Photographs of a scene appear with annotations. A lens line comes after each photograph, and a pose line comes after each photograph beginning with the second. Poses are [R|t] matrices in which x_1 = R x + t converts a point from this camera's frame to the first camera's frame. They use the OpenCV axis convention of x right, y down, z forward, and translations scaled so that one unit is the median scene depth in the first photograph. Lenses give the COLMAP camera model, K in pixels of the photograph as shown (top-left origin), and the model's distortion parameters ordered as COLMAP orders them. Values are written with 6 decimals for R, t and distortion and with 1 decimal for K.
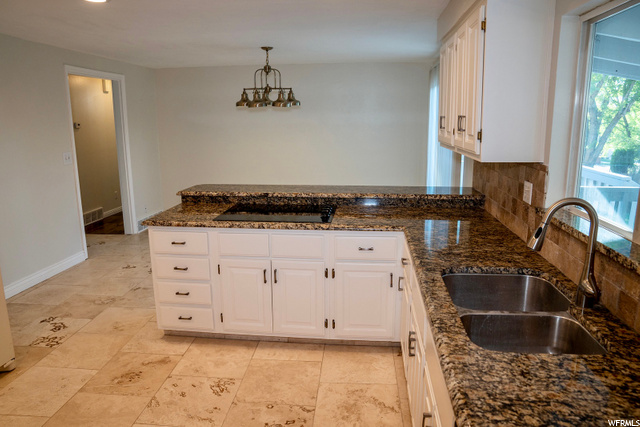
lens RADIAL K [[447.8, 0, 318.1], [0, 447.8, 213.3], [0, 0, 1]] dist [-0.136373, 0.106088]
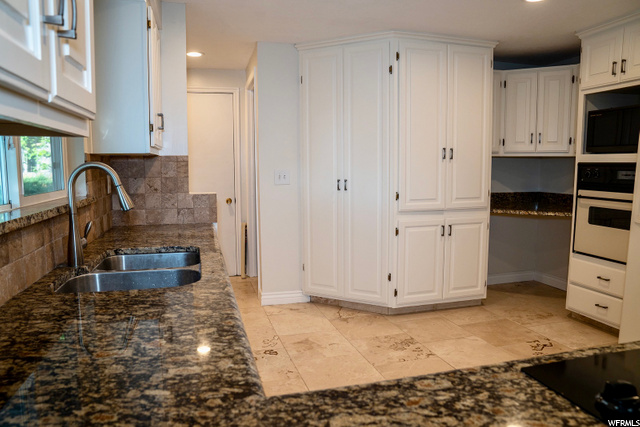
lens RADIAL K [[447.8, 0, 318.1], [0, 447.8, 213.3], [0, 0, 1]] dist [-0.136373, 0.106088]
pose [[-0.930177, 0.047319, -0.364048, 0.217178], [-0.070124, 0.950497, 0.302719, -0.133909], [0.360351, 0.307111, -0.880812, 1.033823]]
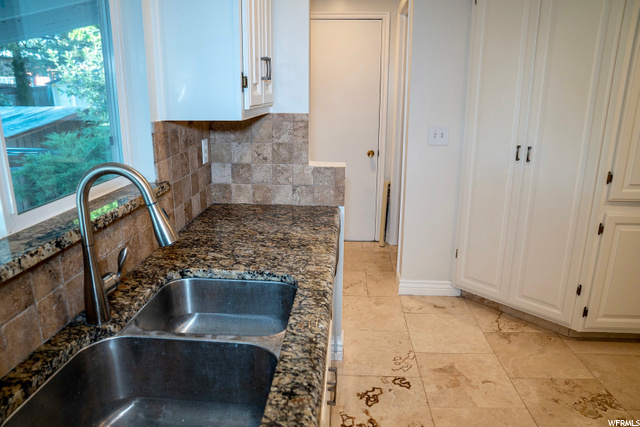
lens RADIAL K [[447.8, 0, 318.1], [0, 447.8, 213.3], [0, 0, 1]] dist [-0.136373, 0.106088]
pose [[-0.999180, 0.009513, -0.039355, 0.143232], [-0.009855, 0.885632, 0.464283, -0.128361], [0.039271, 0.464290, -0.884812, 0.756826]]
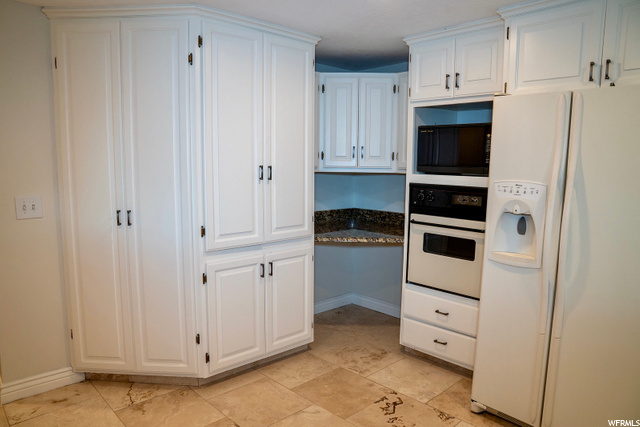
lens RADIAL K [[447.8, 0, 318.1], [0, 447.8, 213.3], [0, 0, 1]] dist [-0.136373, 0.106088]
pose [[-0.661841, 0.083178, -0.745015, 0.094822], [-0.163690, 0.953808, 0.251904, -0.125643], [0.731555, 0.288672, -0.617654, 0.766020]]
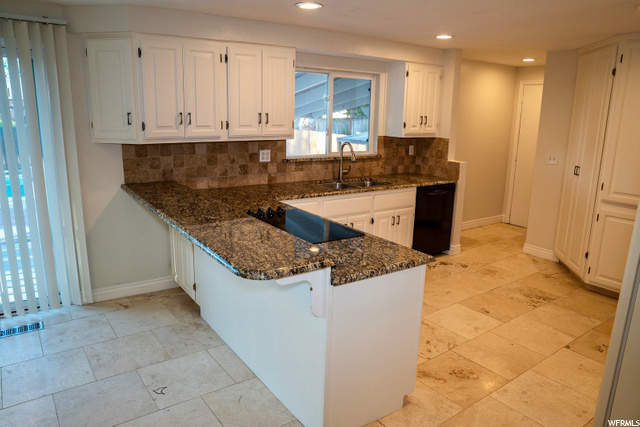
lens RADIAL K [[447.8, 0, 318.1], [0, 447.8, 213.3], [0, 0, 1]] dist [-0.136373, 0.106088]
pose [[-0.656181, -0.179409, 0.732966, -0.749975], [0.137902, 0.926458, 0.350226, -0.317682], [-0.741896, 0.330889, -0.583183, 1.440931]]
